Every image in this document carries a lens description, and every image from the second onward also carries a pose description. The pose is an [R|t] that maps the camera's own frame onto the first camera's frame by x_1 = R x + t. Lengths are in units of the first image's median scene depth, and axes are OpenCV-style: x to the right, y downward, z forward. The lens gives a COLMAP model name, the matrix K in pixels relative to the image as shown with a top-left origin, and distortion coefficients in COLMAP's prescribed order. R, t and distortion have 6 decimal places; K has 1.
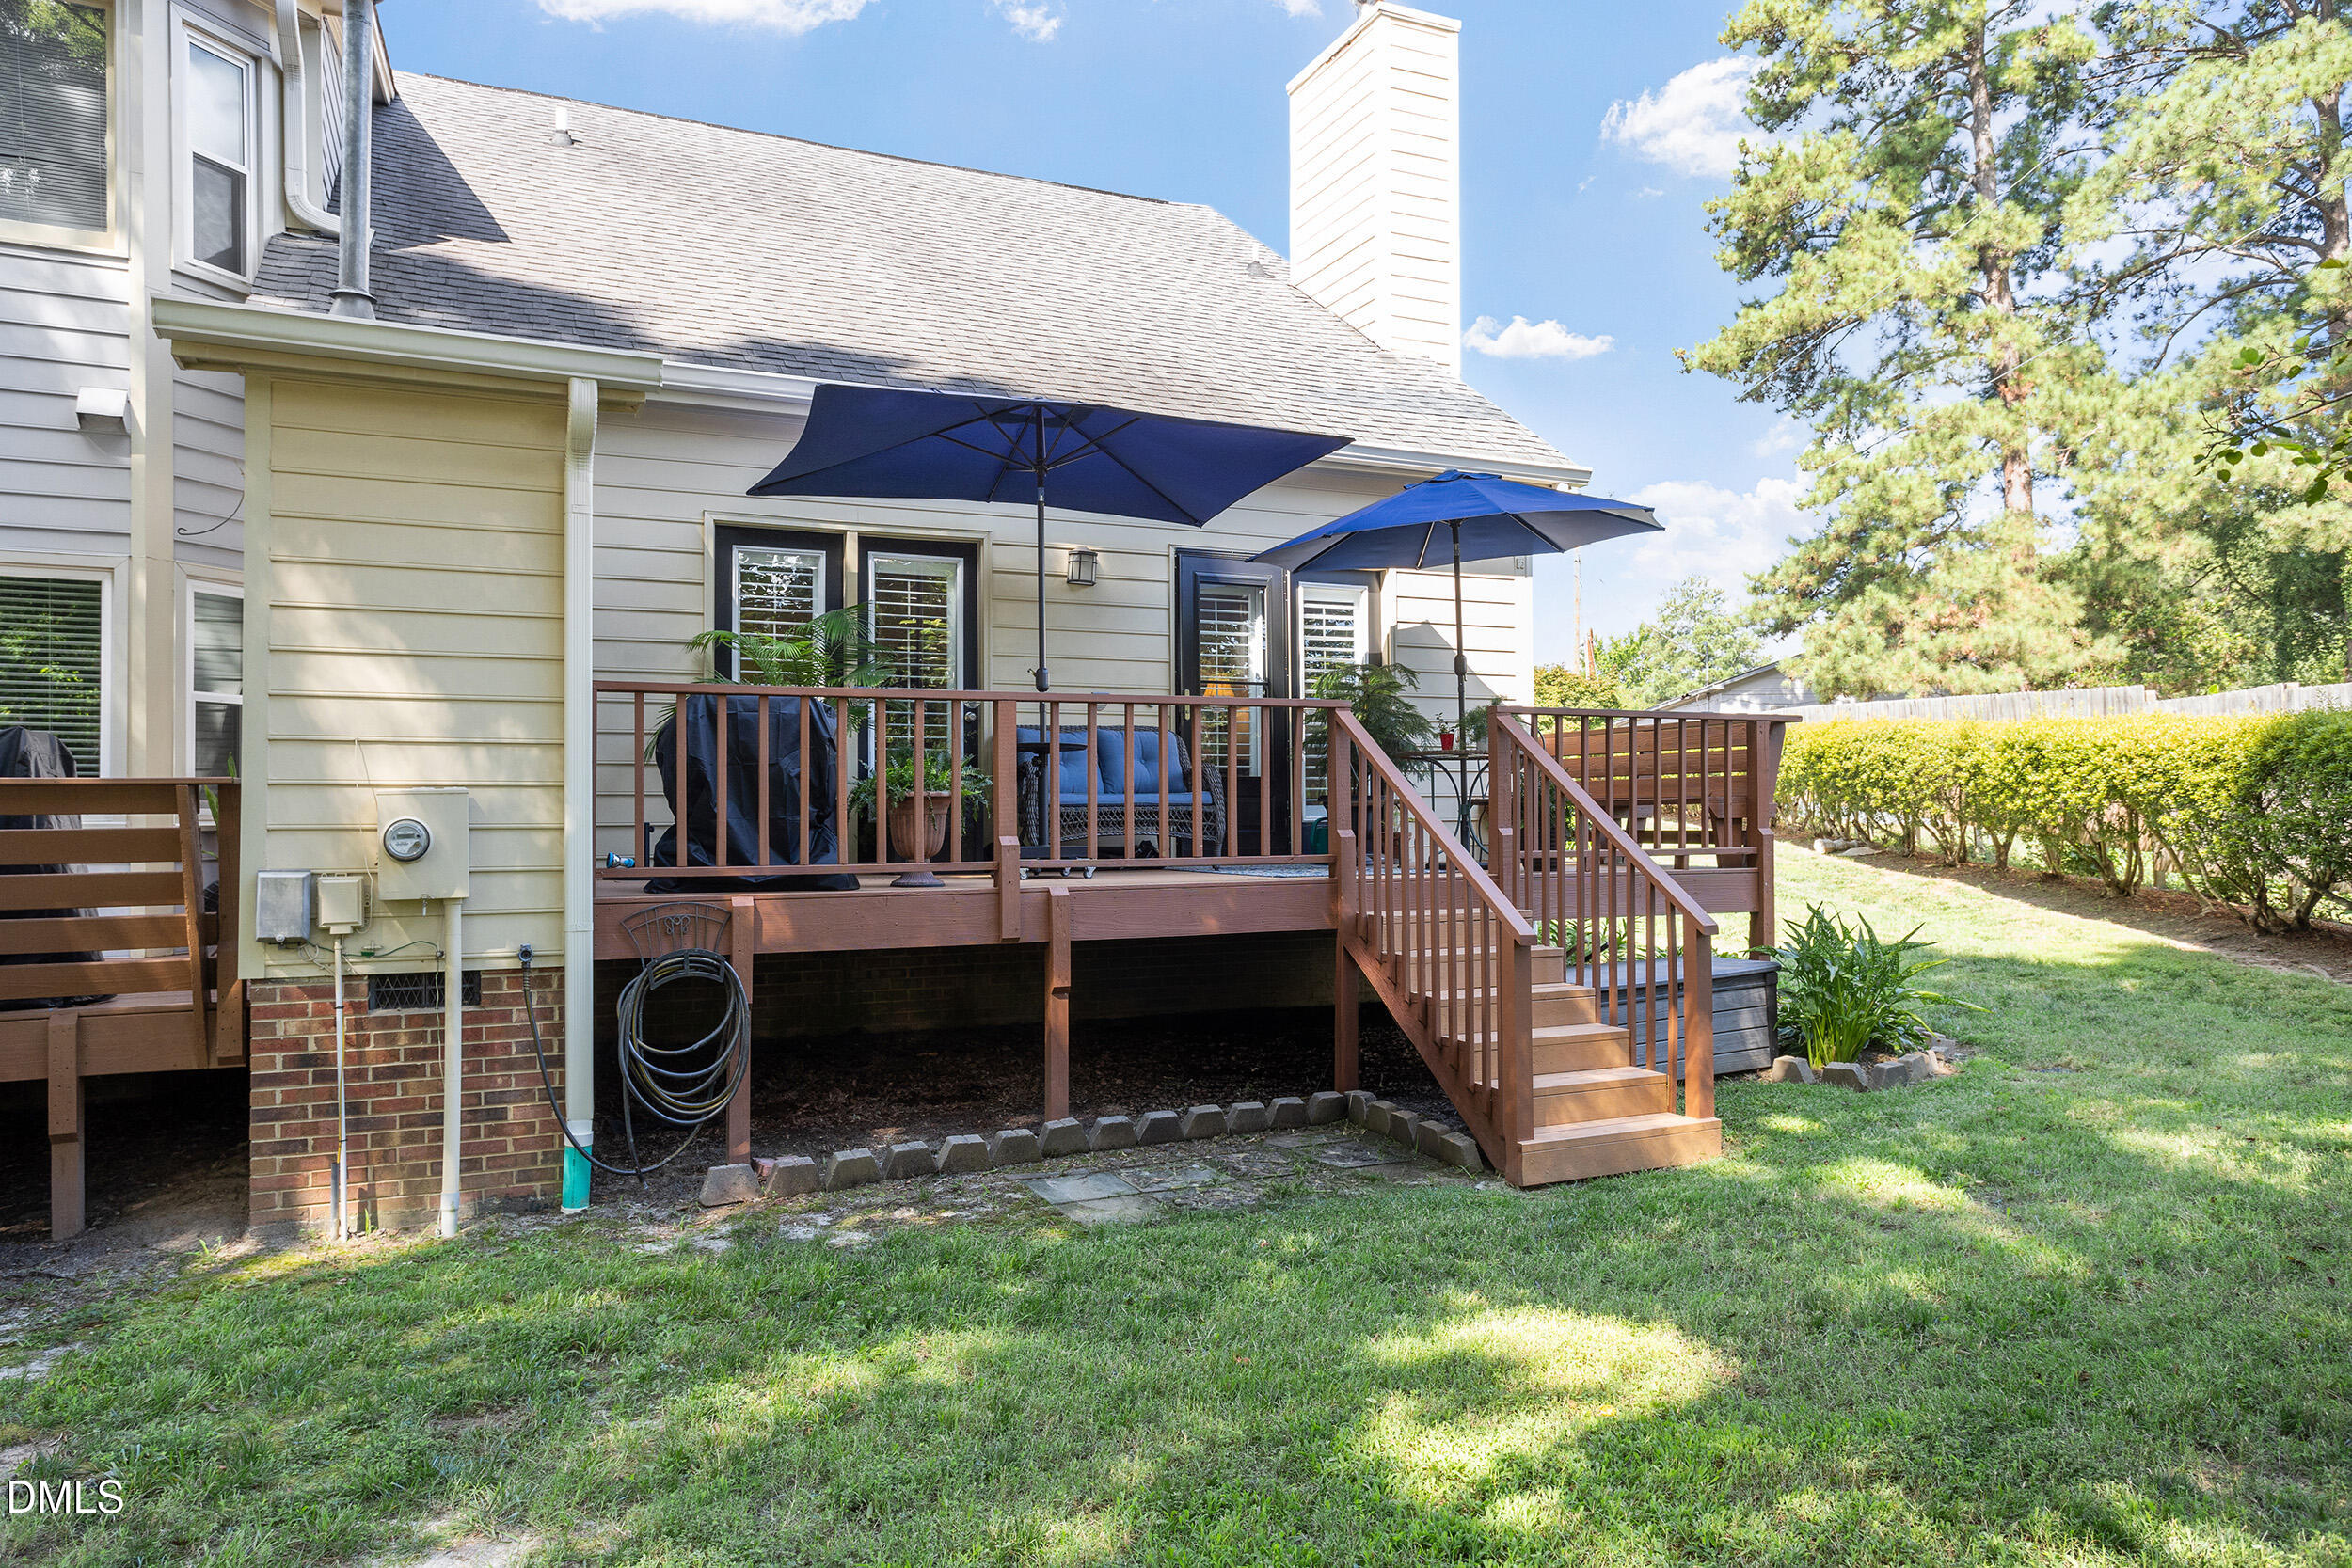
lens RADIAL K [[1558.1, 0, 1169.5], [0, 1558.1, 820.5], [0, 0, 1]] dist [0.002147, 0.001247]
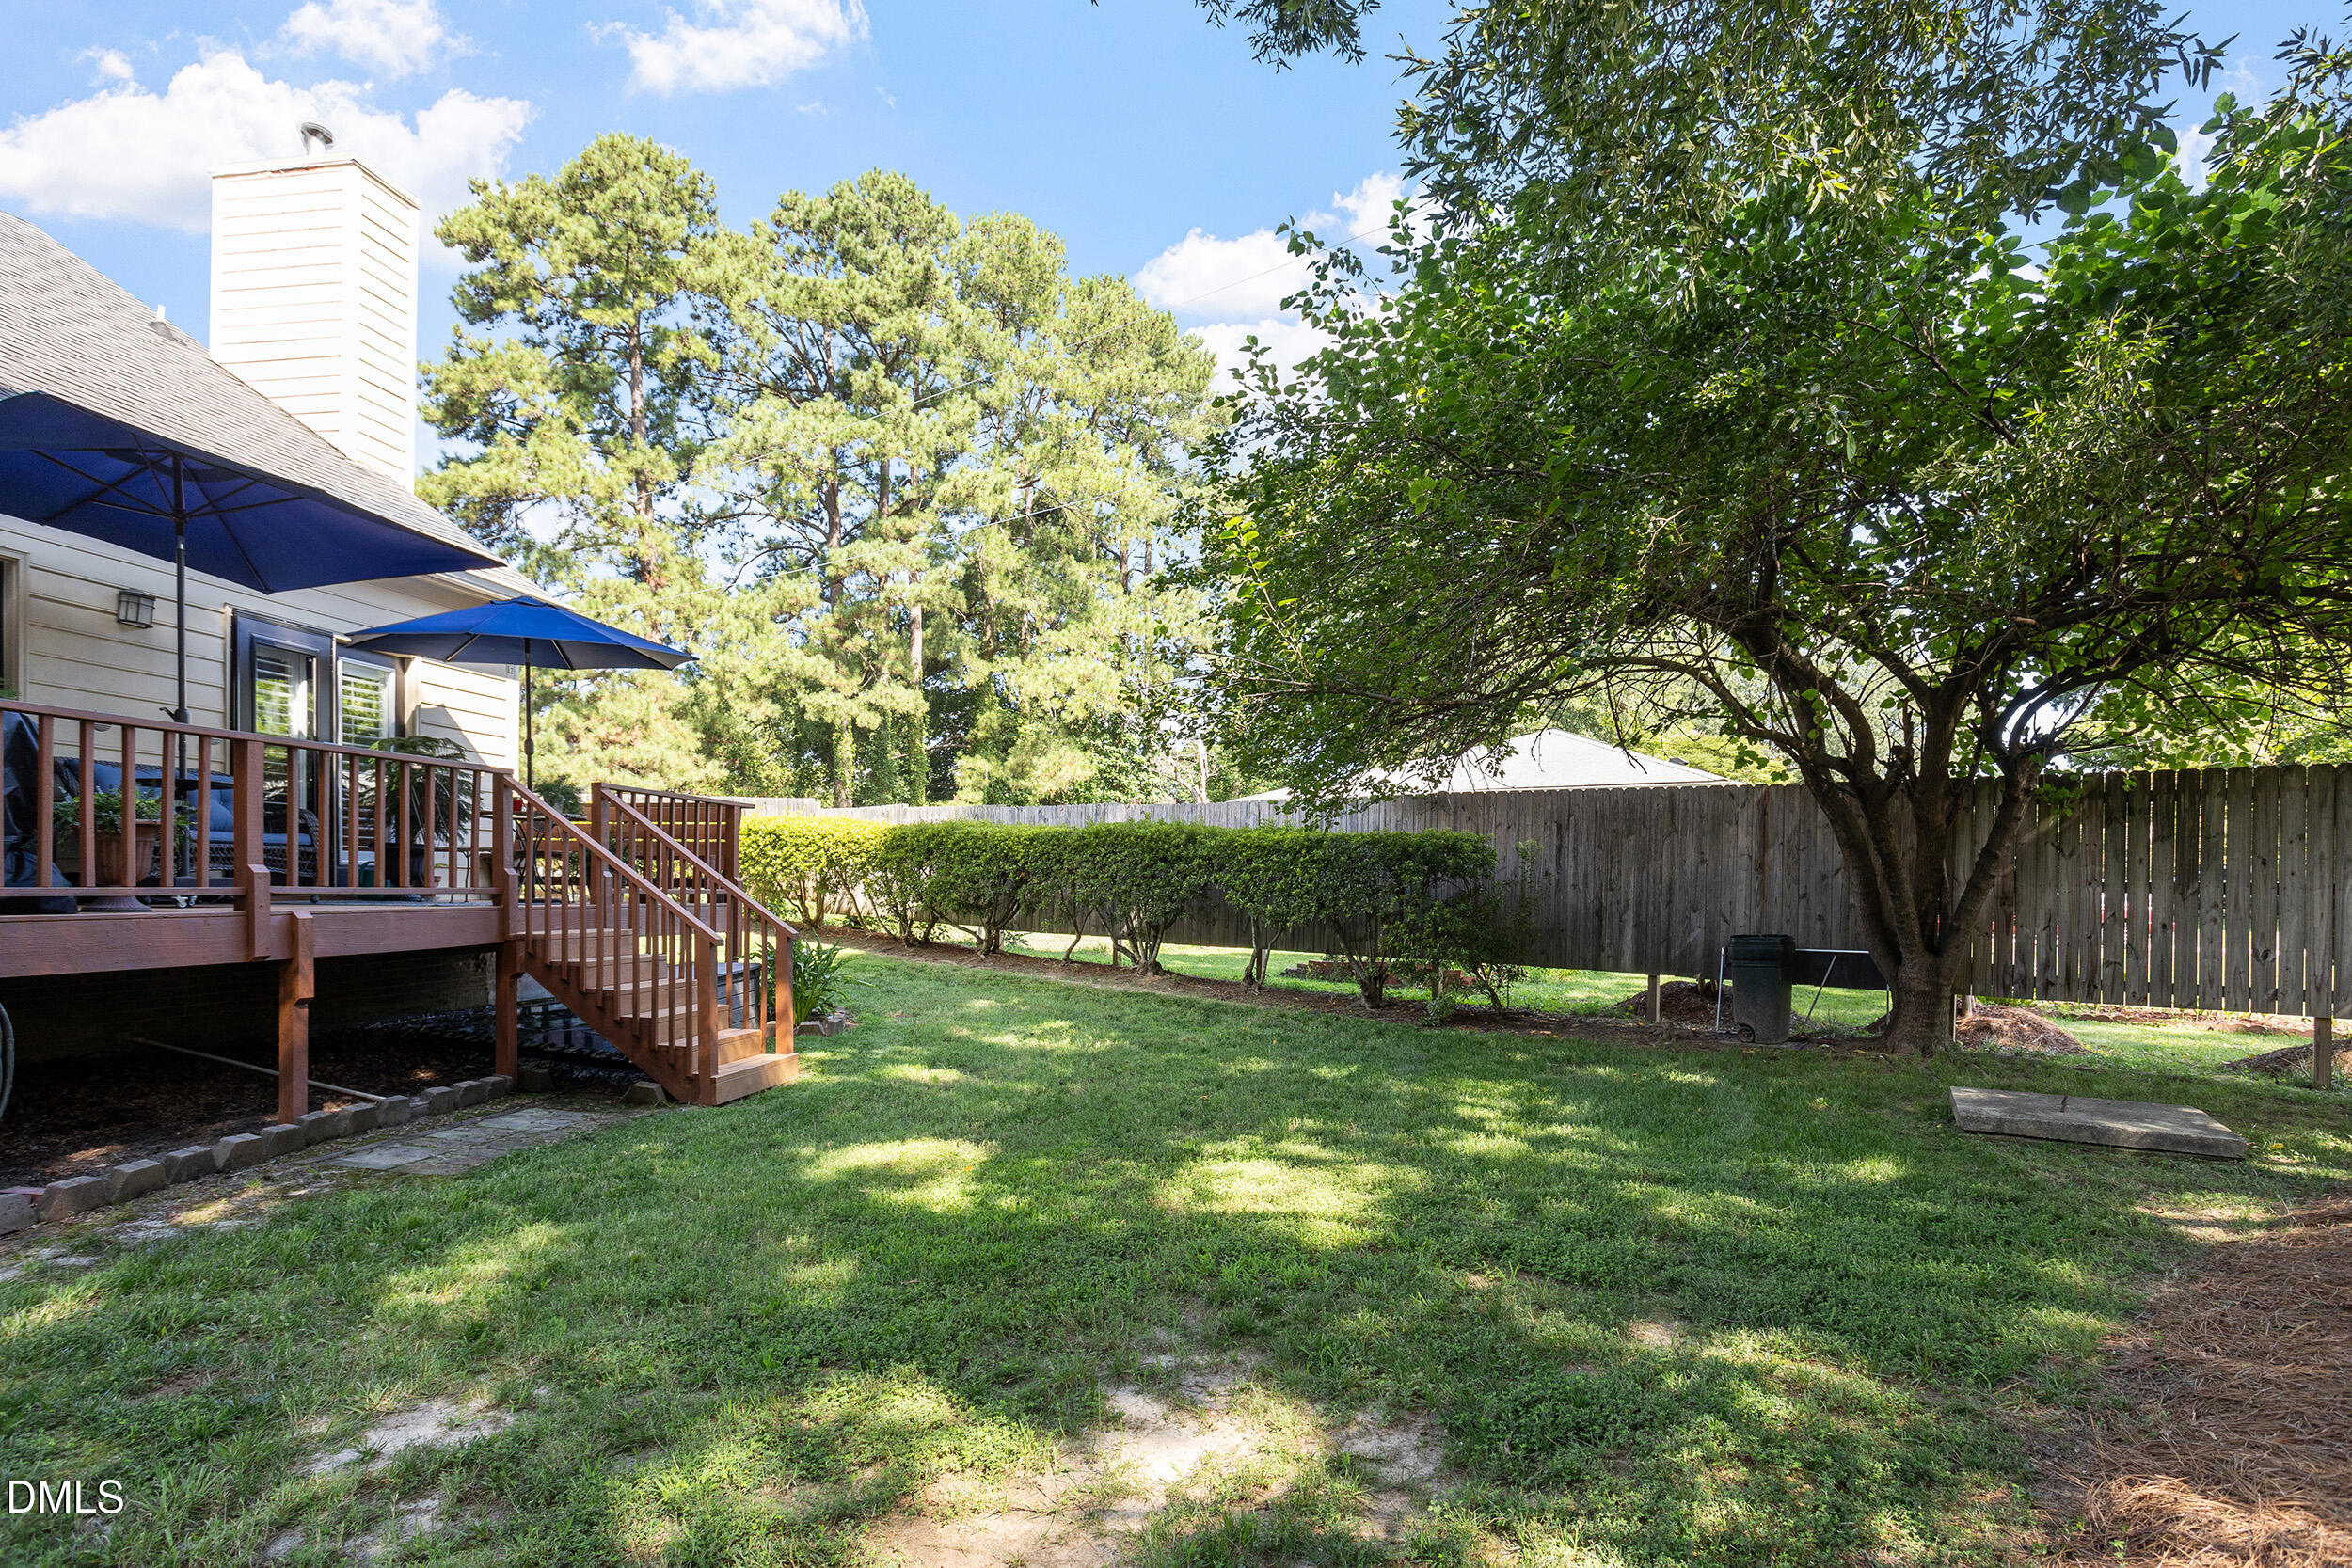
lens RADIAL K [[1200.9, 0, 1177.8], [0, 1200.9, 893.2], [0, 0, 1]] dist [0.013622, -0.000026]
pose [[0.561859, 0.010407, 0.827168, -0.332904], [-0.013103, 0.999907, -0.003680, 0.018516], [-0.827129, -0.008770, 0.561943, -0.016274]]
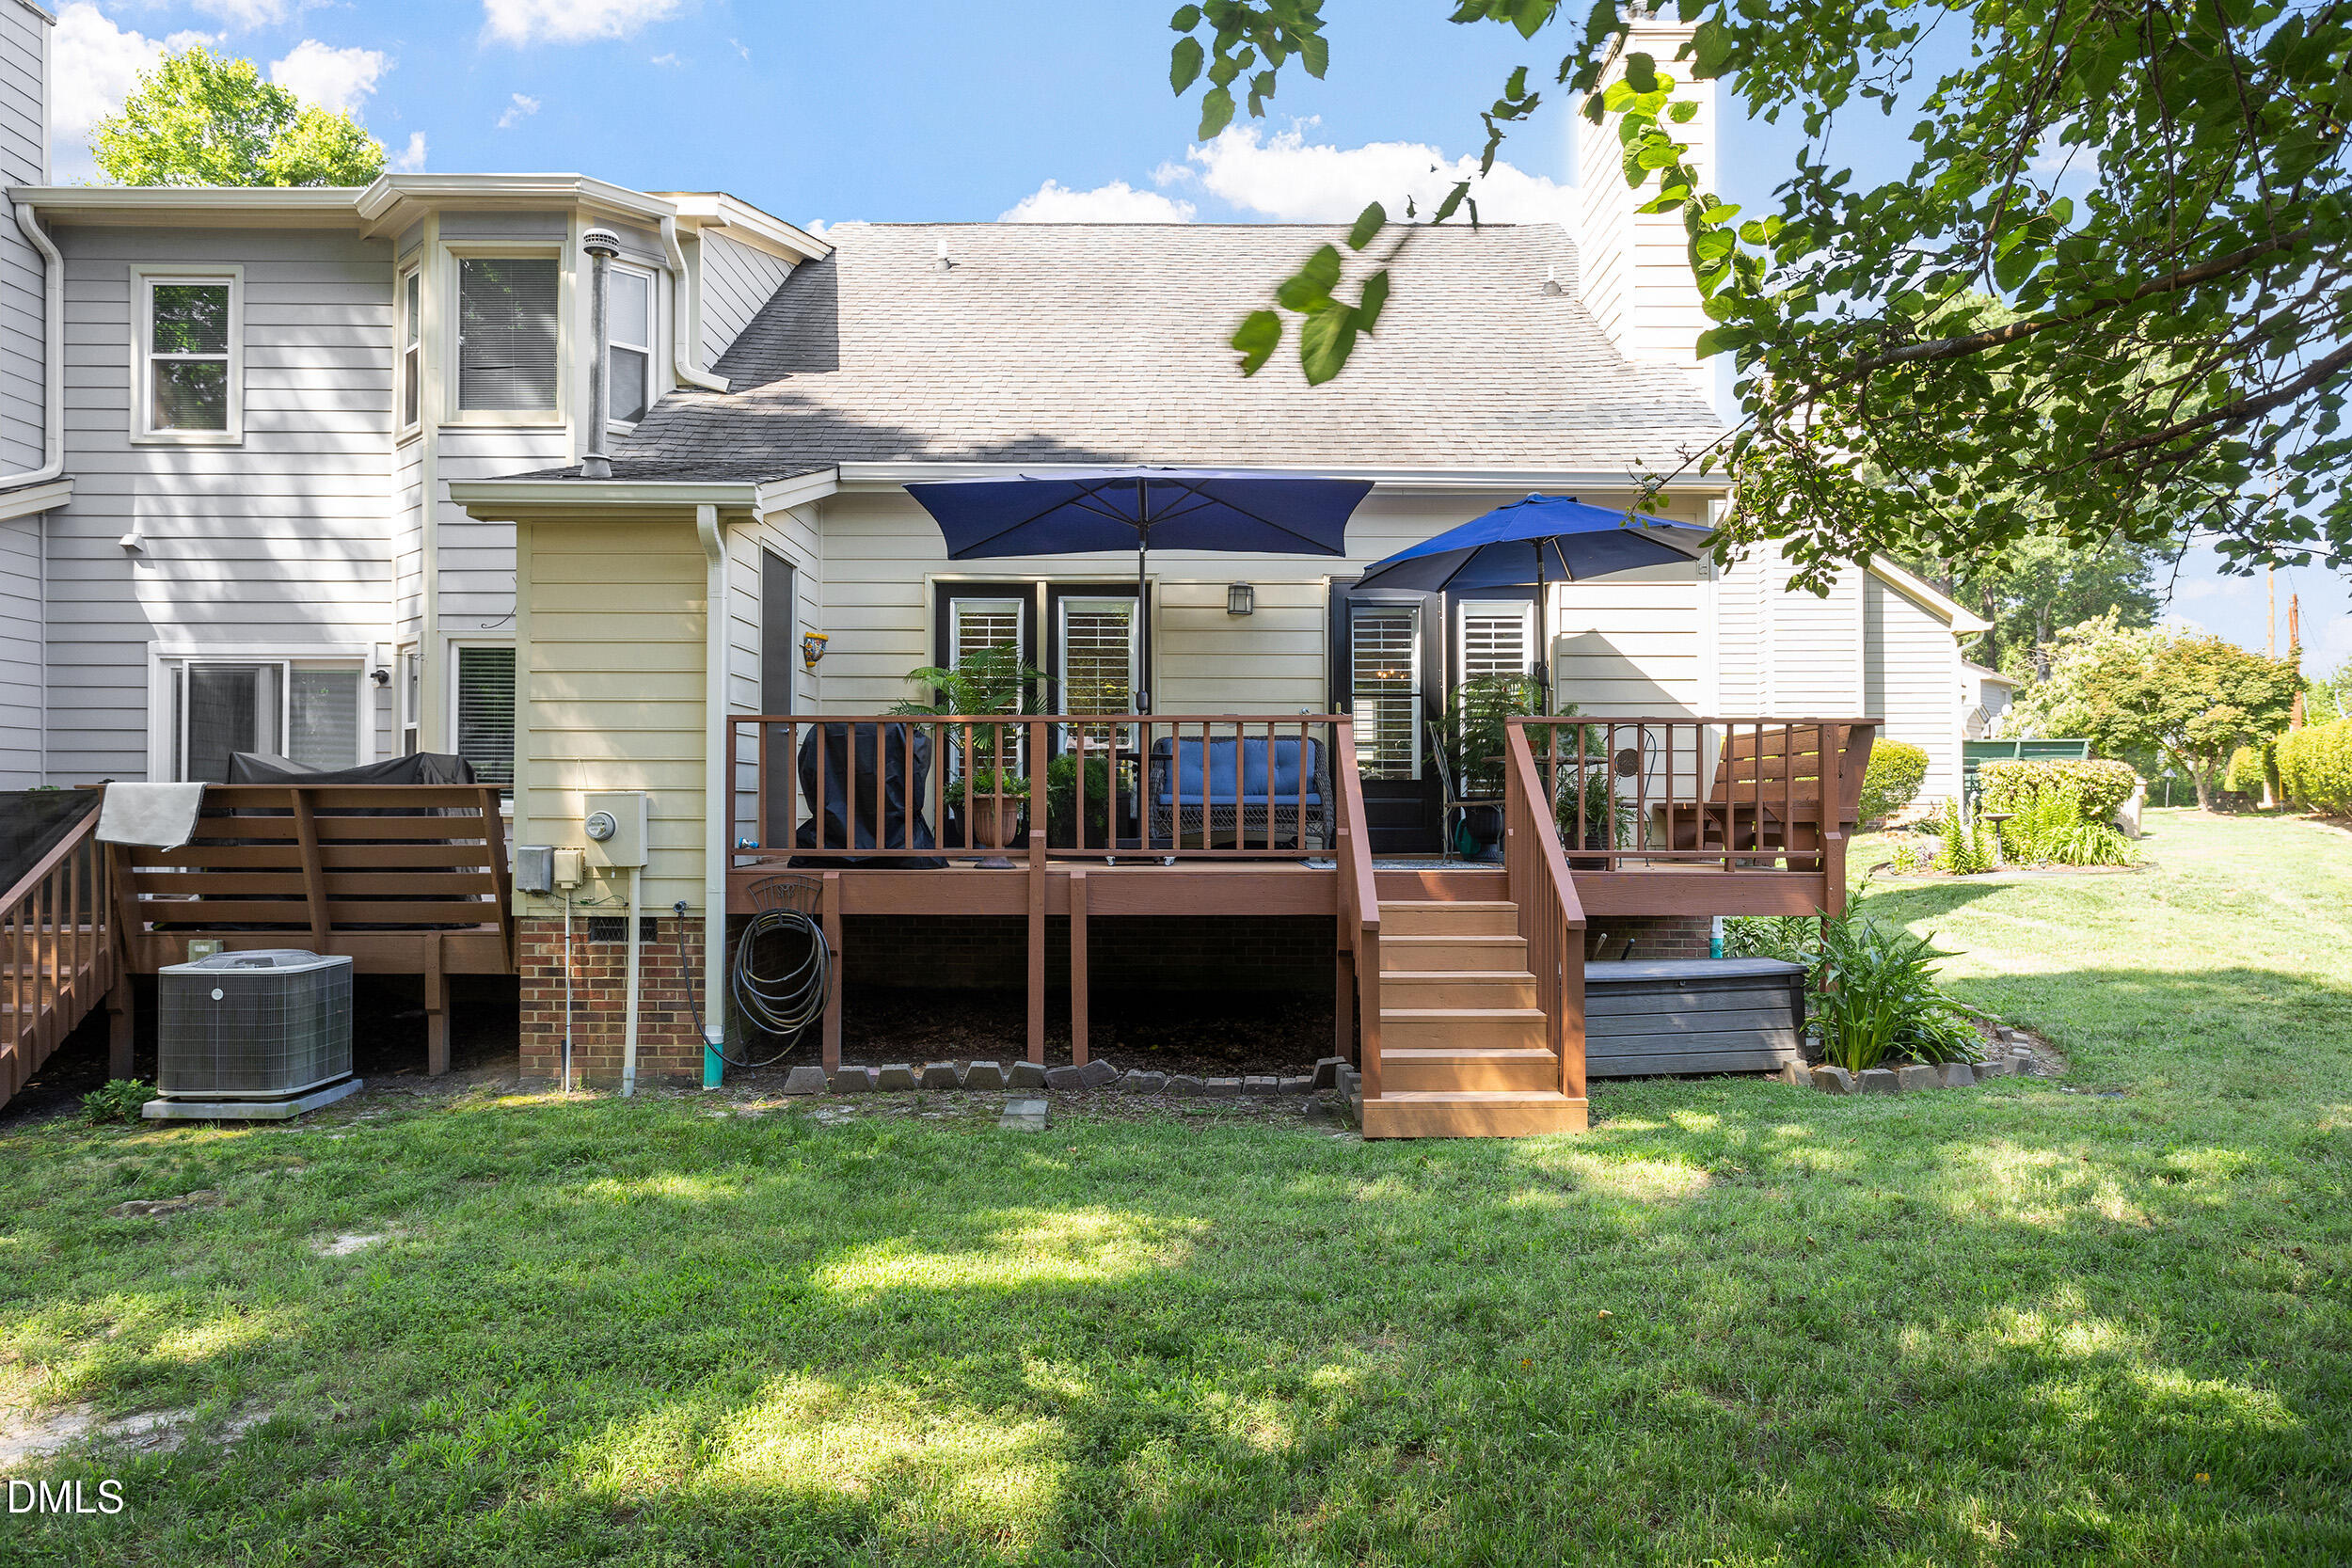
lens RADIAL K [[1567.7, 0, 1181.8], [0, 1567.7, 831.9], [0, 0, 1]] dist [-0.002093, -0.000395]
pose [[0.909213, 0.015124, -0.416056, 0.396195], [-0.010189, 0.999849, 0.014079, -0.005706], [0.416206, -0.008562, 0.909230, -0.078741]]
